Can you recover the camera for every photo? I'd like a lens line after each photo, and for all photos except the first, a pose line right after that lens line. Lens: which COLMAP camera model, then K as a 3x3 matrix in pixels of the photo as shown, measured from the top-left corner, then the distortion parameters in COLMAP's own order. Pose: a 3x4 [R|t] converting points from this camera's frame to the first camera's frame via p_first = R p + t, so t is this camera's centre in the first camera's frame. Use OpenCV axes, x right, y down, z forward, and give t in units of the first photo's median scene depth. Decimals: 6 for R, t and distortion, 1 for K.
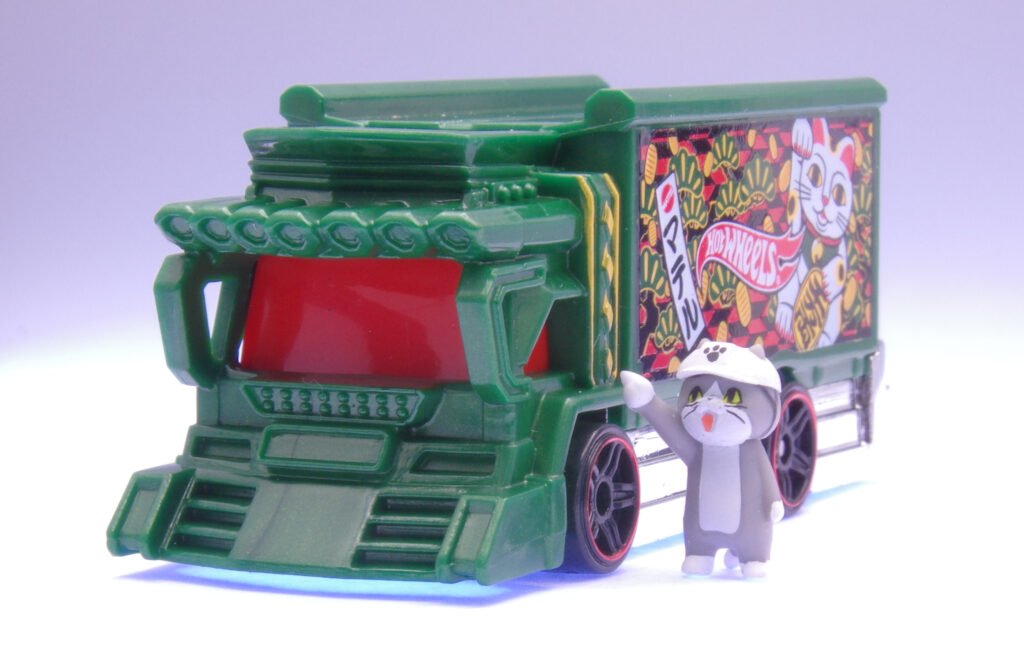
lens RADIAL K [[3640.1, 0, 512.0], [0, 3640.1, 329.0], [0, 0, 1]] dist [-0.080506, 2.290191]
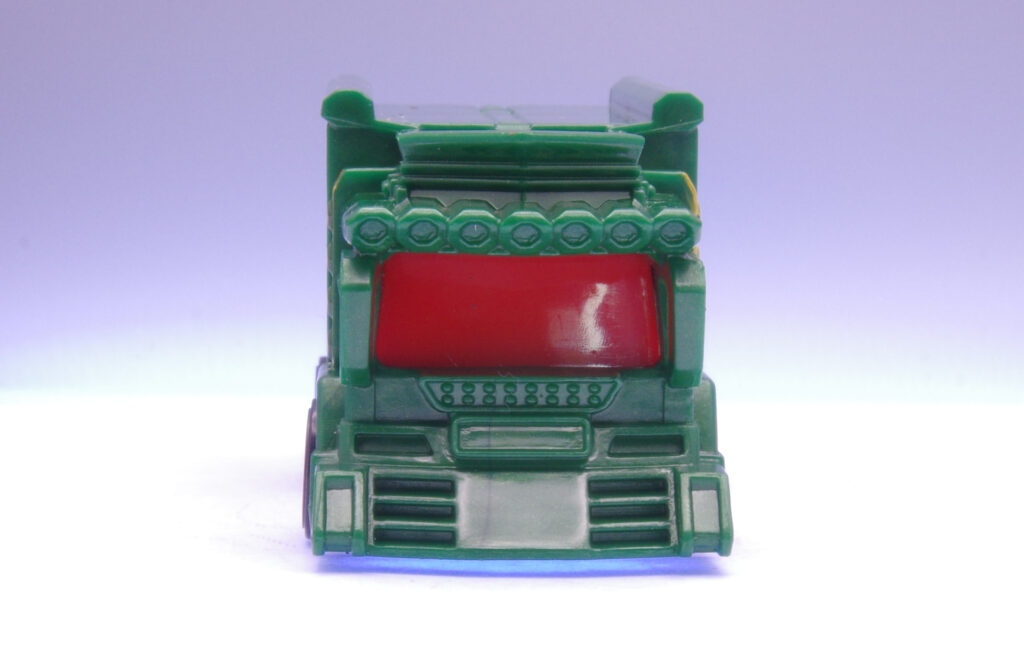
lens RADIAL K [[3640.1, 0, 512.0], [0, 3640.1, 329.0], [0, 0, 1]] dist [-0.080506, 2.290191]
pose [[0.865052, -0.037002, 0.500316, -0.538705], [0.033938, 0.999308, 0.015226, -0.013552], [-0.500534, 0.003808, 0.865709, 0.091146]]
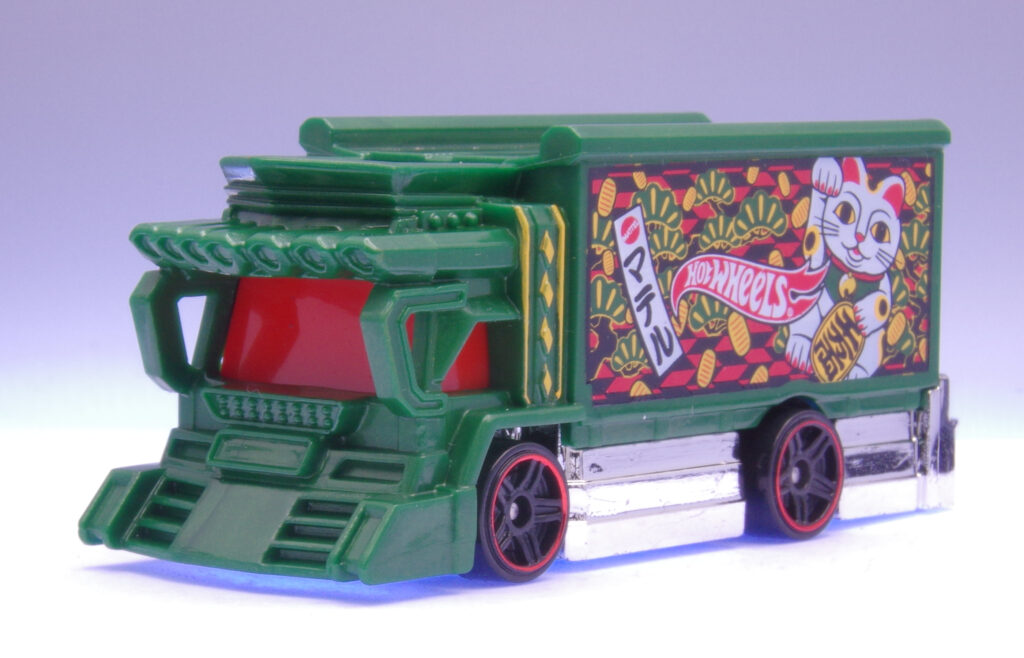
lens RADIAL K [[3640.1, 0, 512.0], [0, 3640.1, 329.0], [0, 0, 1]] dist [-0.080506, 2.290191]
pose [[0.972222, 0.030223, -0.232099, 0.253131], [-0.032332, 0.999463, -0.005287, -0.000633], [0.231815, 0.012644, 0.972678, -0.031784]]
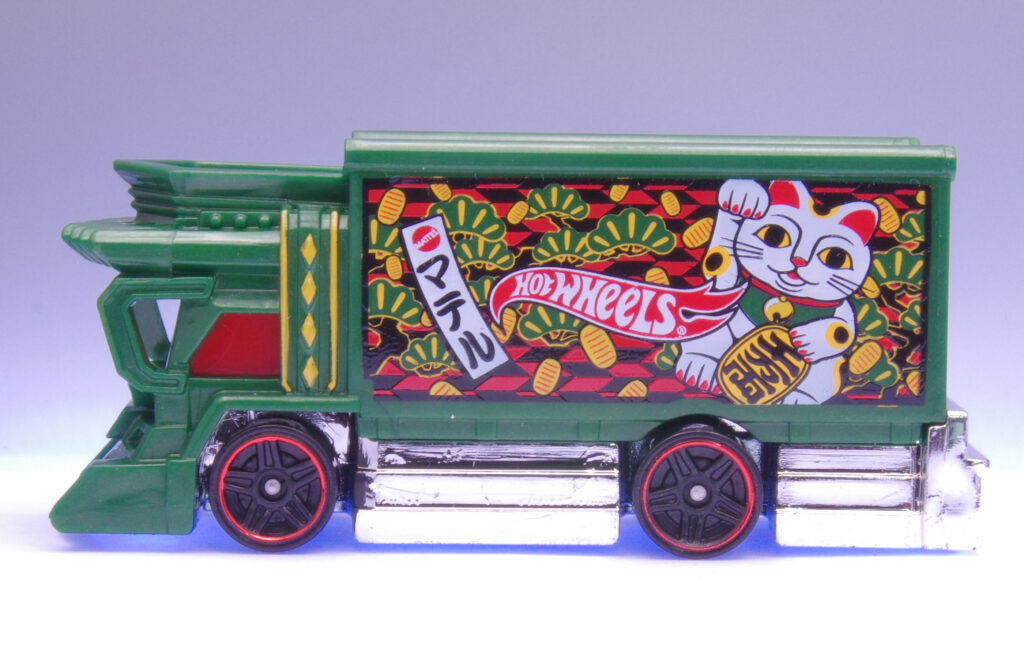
lens RADIAL K [[3640.1, 0, 512.0], [0, 3640.1, 329.0], [0, 0, 1]] dist [-0.080506, 2.290191]
pose [[0.519318, 0.074903, -0.851292, 1.006381], [-0.088976, 0.995477, 0.033311, -0.047570], [0.849937, 0.058445, 0.523633, 0.433959]]
